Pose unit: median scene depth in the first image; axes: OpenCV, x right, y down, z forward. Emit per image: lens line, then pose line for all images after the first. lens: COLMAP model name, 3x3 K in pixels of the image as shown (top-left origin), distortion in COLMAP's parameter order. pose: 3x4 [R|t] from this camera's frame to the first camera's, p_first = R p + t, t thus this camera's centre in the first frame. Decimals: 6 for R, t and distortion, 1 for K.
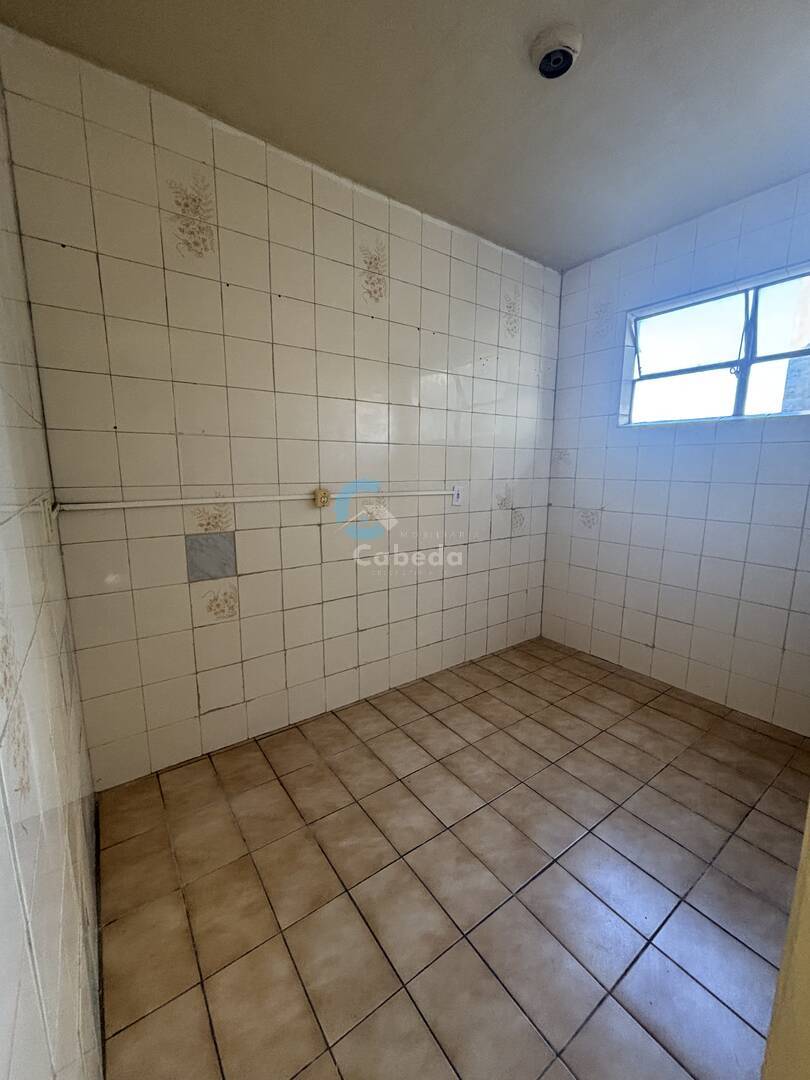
lens RADIAL K [[436.6, 0, 406.7], [0, 436.6, 539.9], [0, 0, 1]] dist [0.000833, 0.000722]
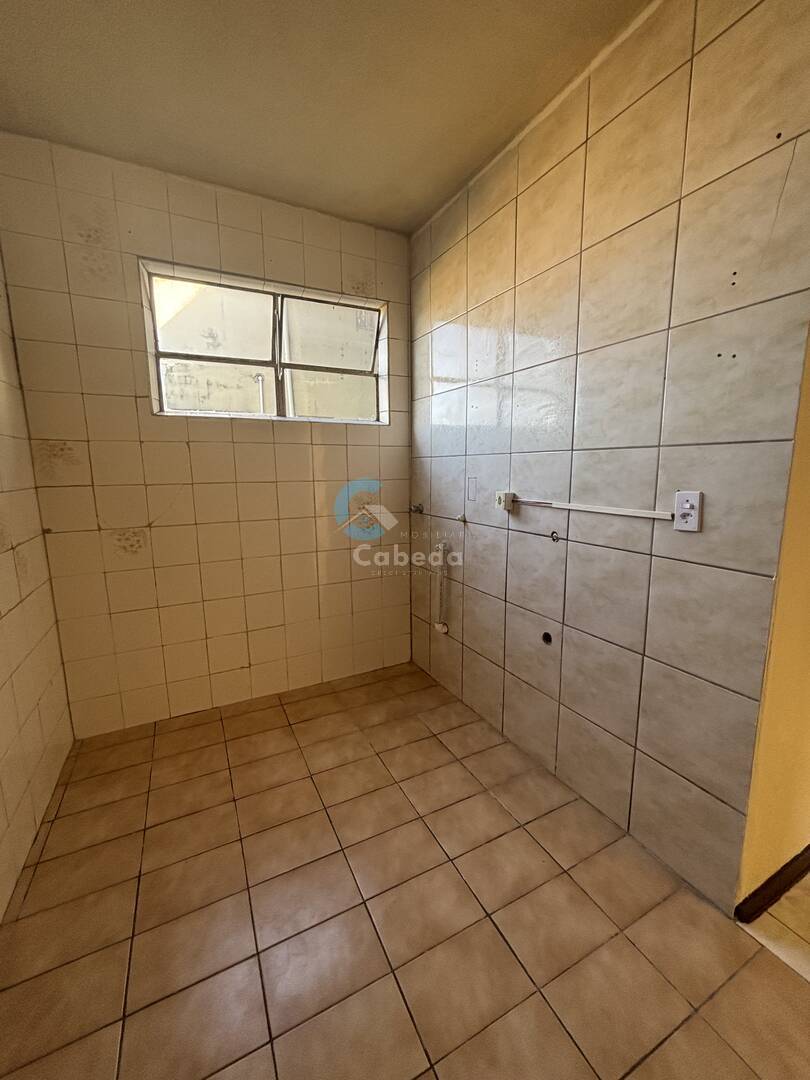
lens RADIAL K [[436.6, 0, 406.5], [0, 436.6, 539.7], [0, 0, 1]] dist [0.000833, 0.000722]
pose [[0.151497, -0.169697, 0.973782, -0.256669], [0.173258, 0.974460, 0.142860, -0.094873], [-0.973155, 0.147072, 0.177029, 0.560478]]
